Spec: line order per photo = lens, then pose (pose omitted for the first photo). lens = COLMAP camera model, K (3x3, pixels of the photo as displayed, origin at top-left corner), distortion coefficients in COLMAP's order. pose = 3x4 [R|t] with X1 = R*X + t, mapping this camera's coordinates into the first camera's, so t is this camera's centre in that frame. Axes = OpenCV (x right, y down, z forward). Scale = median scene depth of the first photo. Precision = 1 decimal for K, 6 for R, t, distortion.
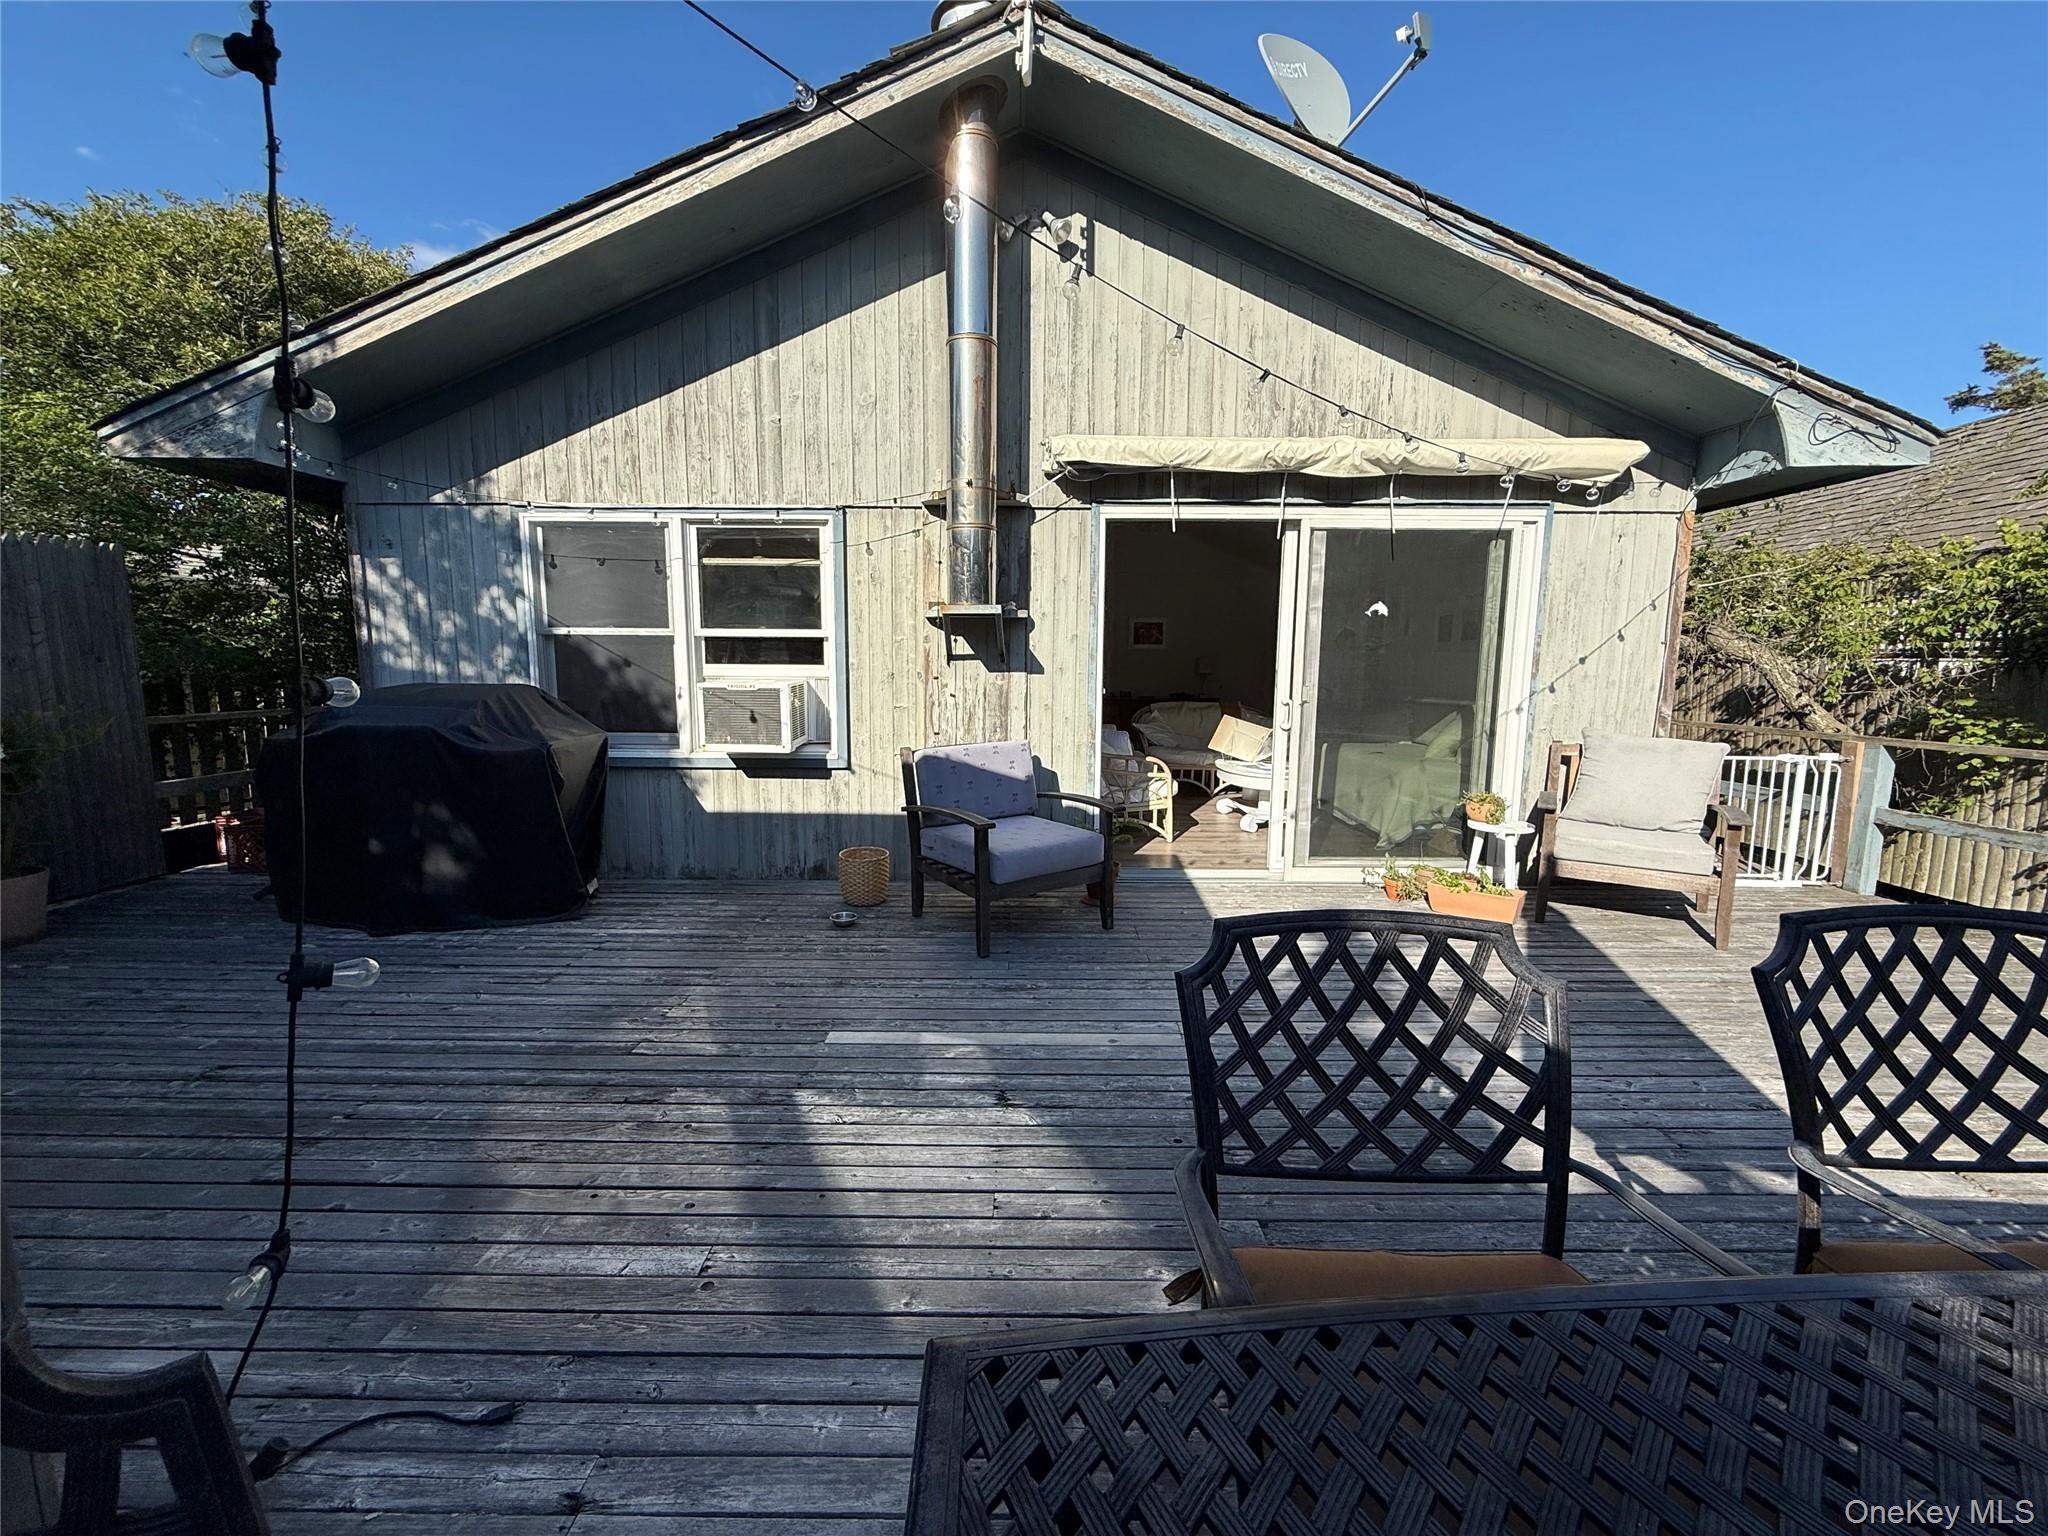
lens RADIAL K [[827.3, 0, 1025.1], [0, 827.3, 774.0], [0, 0, 1]] dist [0.001286, 0.000470]
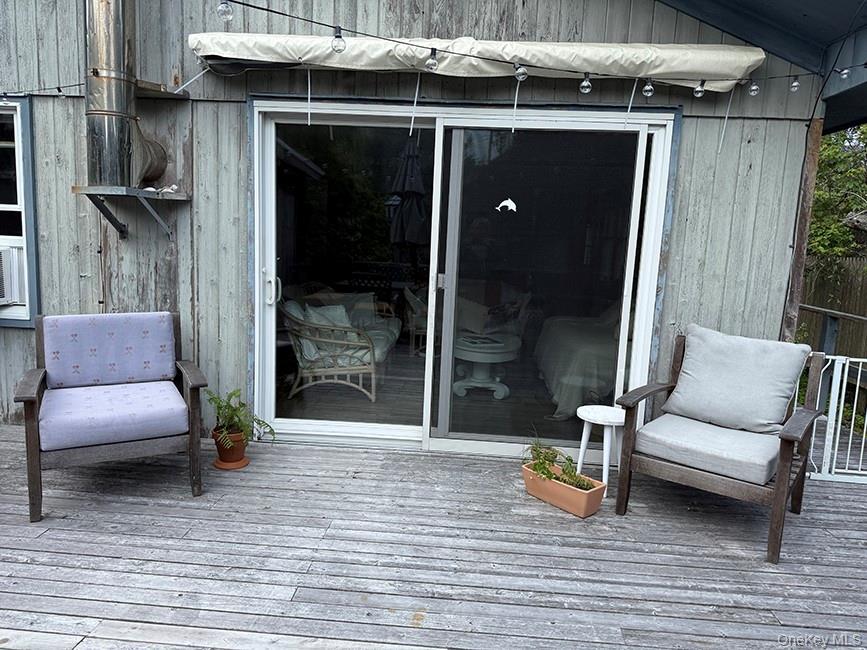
lens RADIAL K [[618.6, 0, 433.9], [0, 618.6, 328.7], [0, 0, 1]] dist [0.063920, -0.078473]
pose [[0.996409, 0.049438, -0.068732, 0.399507], [-0.048605, 0.998724, 0.013742, -0.046753], [0.069324, -0.010352, 0.997541, 0.195748]]
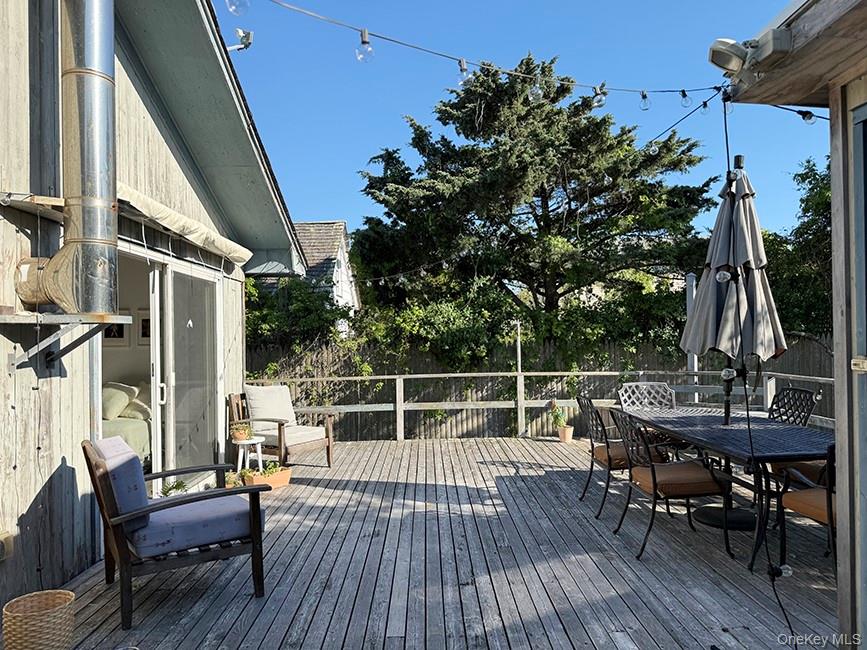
lens RADIAL K [[618.6, 0, 433.9], [0, 618.6, 328.7], [0, 0, 1]] dist [0.063920, -0.078473]
pose [[-0.027122, 0.009657, 0.999585, -0.826002], [0.148304, 0.988926, -0.005530, -0.112472], [-0.988570, 0.148093, -0.028253, 0.567698]]
